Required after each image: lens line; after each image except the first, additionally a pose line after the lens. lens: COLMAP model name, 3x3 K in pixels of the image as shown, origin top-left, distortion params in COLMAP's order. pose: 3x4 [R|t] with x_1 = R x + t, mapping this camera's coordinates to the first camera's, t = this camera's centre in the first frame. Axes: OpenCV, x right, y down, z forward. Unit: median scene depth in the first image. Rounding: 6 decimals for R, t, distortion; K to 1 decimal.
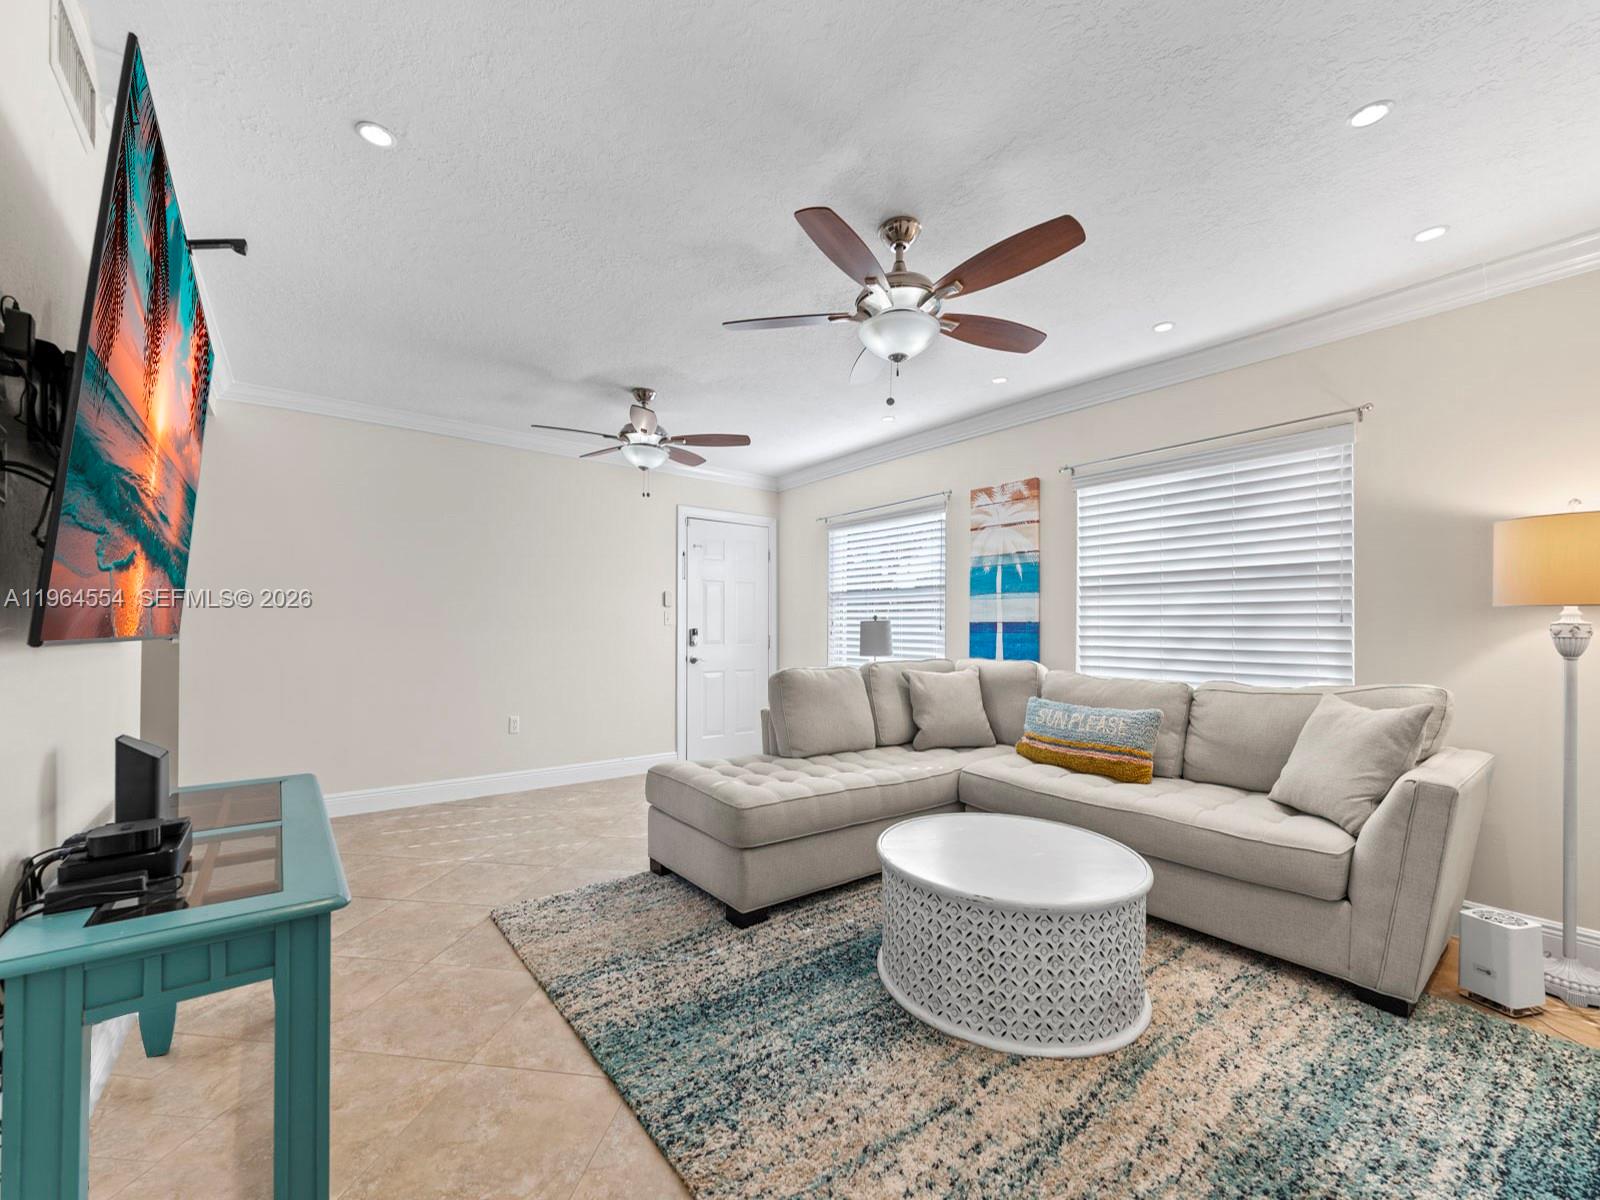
lens RADIAL K [[653.5, 0, 793.2], [0, 653.5, 626.5], [0, 0, 1]] dist [0.000233, -0.000983]
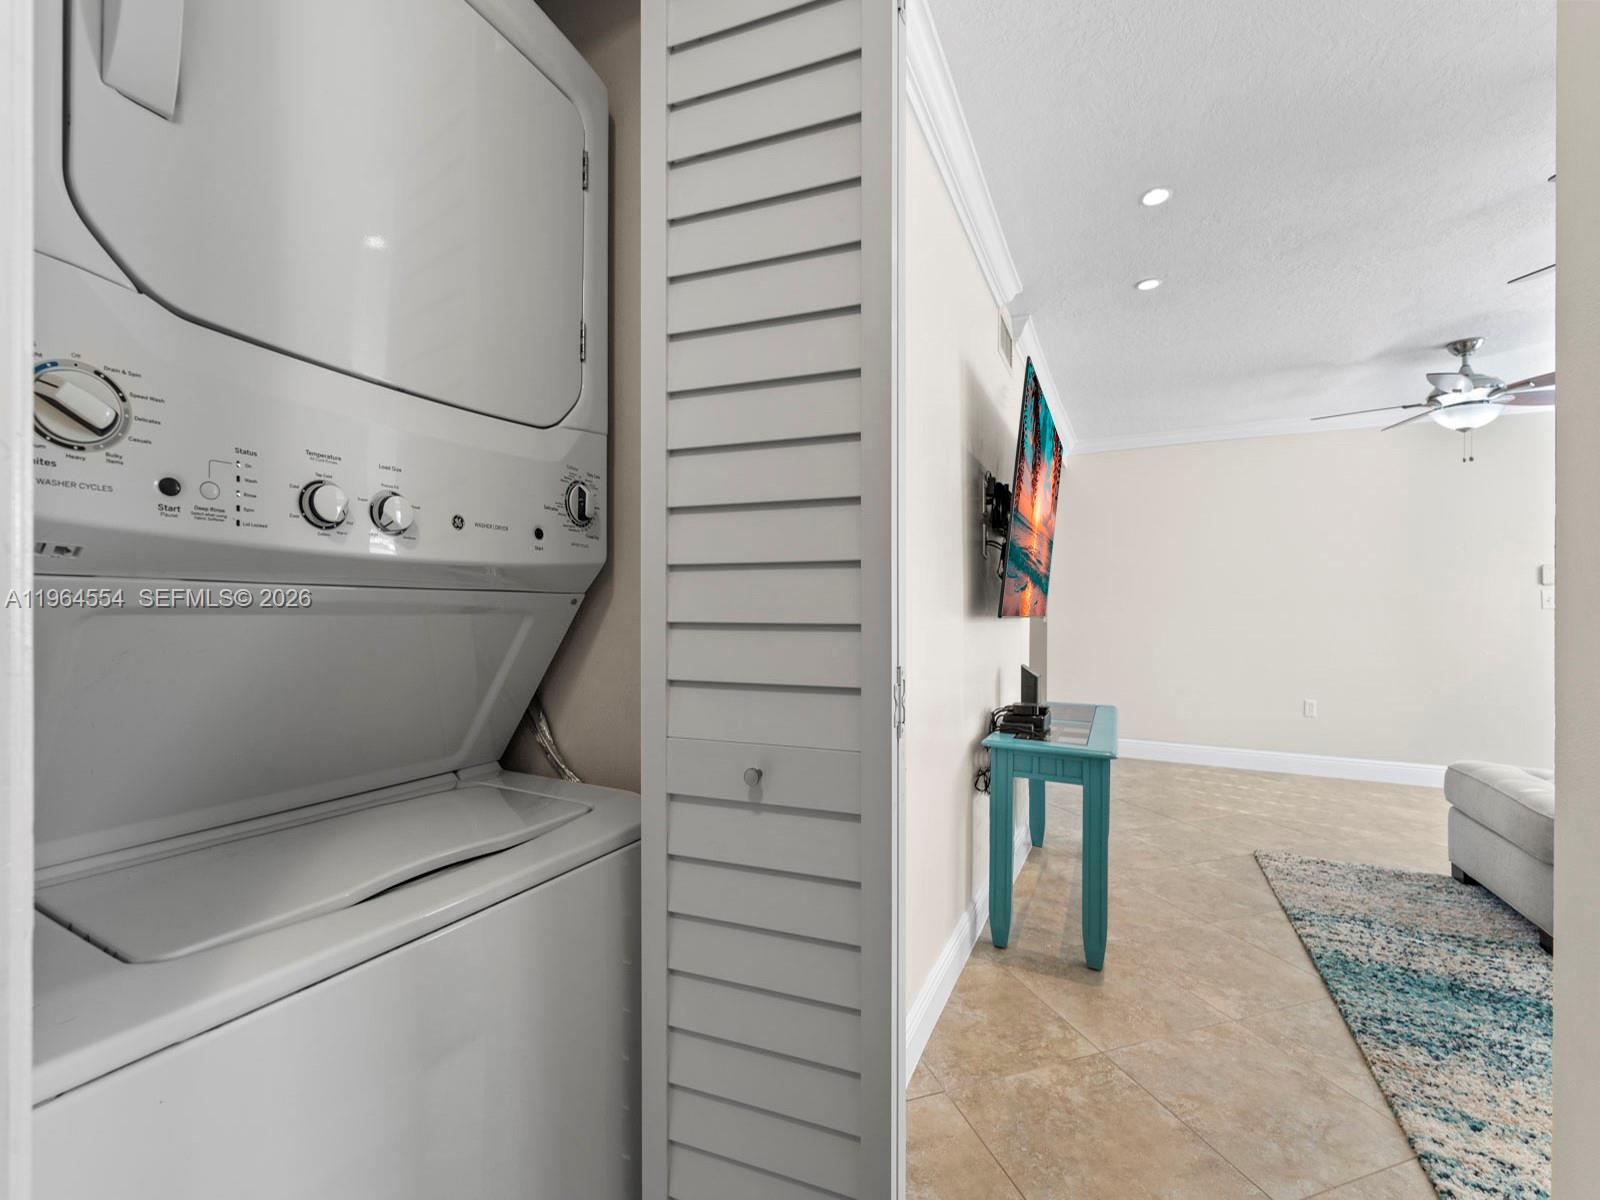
lens RADIAL K [[635.3, 0, 783.4], [0, 635.3, 607.3], [0, 0, 1]] dist [0.000166, -0.000541]
pose [[0.409432, -0.003932, -0.912332, 0.327669], [-0.000278, 0.999990, -0.004435, -0.000252], [0.912341, 0.002069, 0.409427, -0.342842]]
